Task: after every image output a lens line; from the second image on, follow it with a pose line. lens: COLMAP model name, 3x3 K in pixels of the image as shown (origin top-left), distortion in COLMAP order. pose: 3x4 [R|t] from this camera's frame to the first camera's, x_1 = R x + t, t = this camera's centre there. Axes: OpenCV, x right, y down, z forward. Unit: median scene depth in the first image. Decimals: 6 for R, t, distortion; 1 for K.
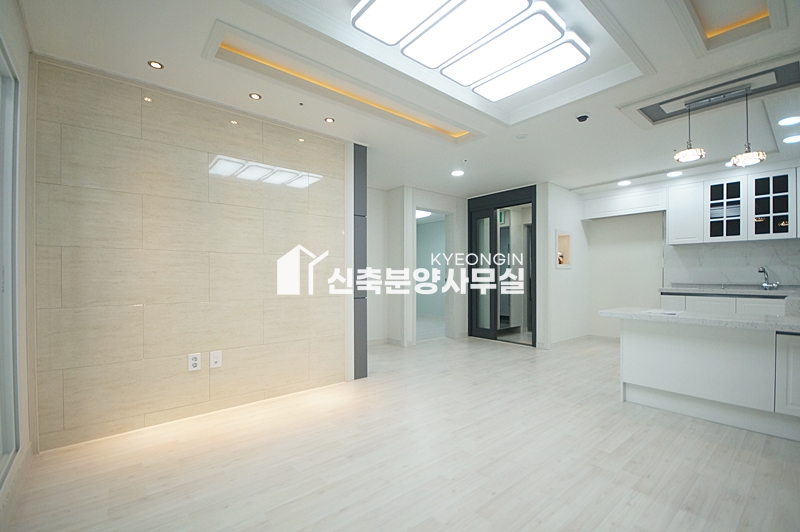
lens RADIAL K [[349.9, 0, 397.0], [0, 349.9, 277.3], [0, 0, 1]] dist [0.016092, -0.016104]
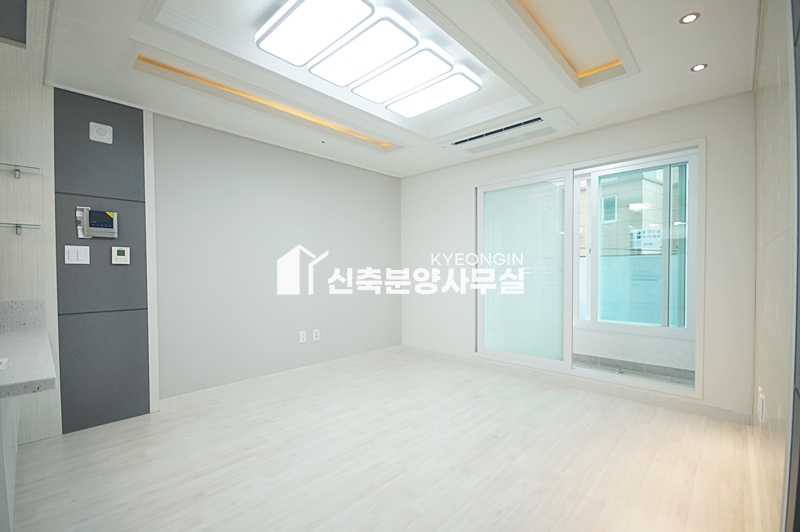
lens RADIAL K [[349.9, 0, 397.0], [0, 349.9, 277.3], [0, 0, 1]] dist [0.016092, -0.016104]
pose [[-0.993291, 0.010088, -0.115198, 0.152323], [0.007403, 0.999692, 0.023706, -0.020140], [0.115401, 0.022694, -0.993060, 1.013067]]
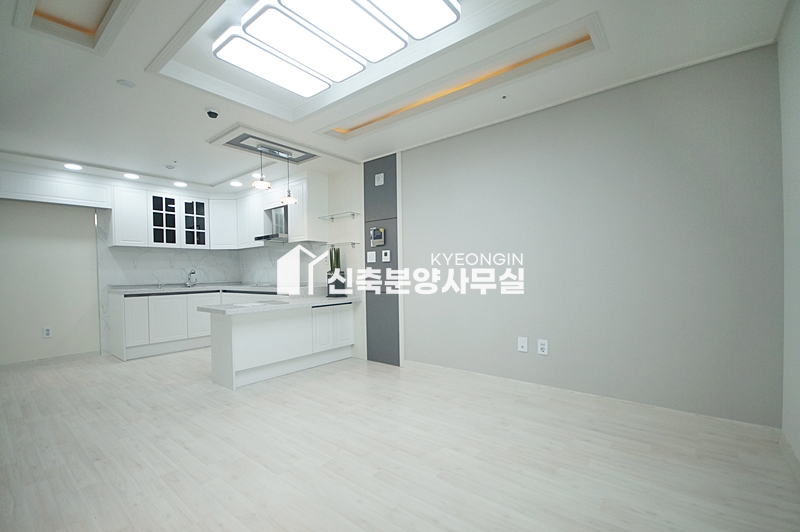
lens RADIAL K [[349.9, 0, 397.0], [0, 349.9, 277.3], [0, 0, 1]] dist [0.016092, -0.016104]
pose [[-0.191813, -0.009826, 0.981382, -0.372281], [0.021770, 0.999661, 0.014264, -0.002691], [-0.981190, 0.024101, -0.191534, 0.486899]]
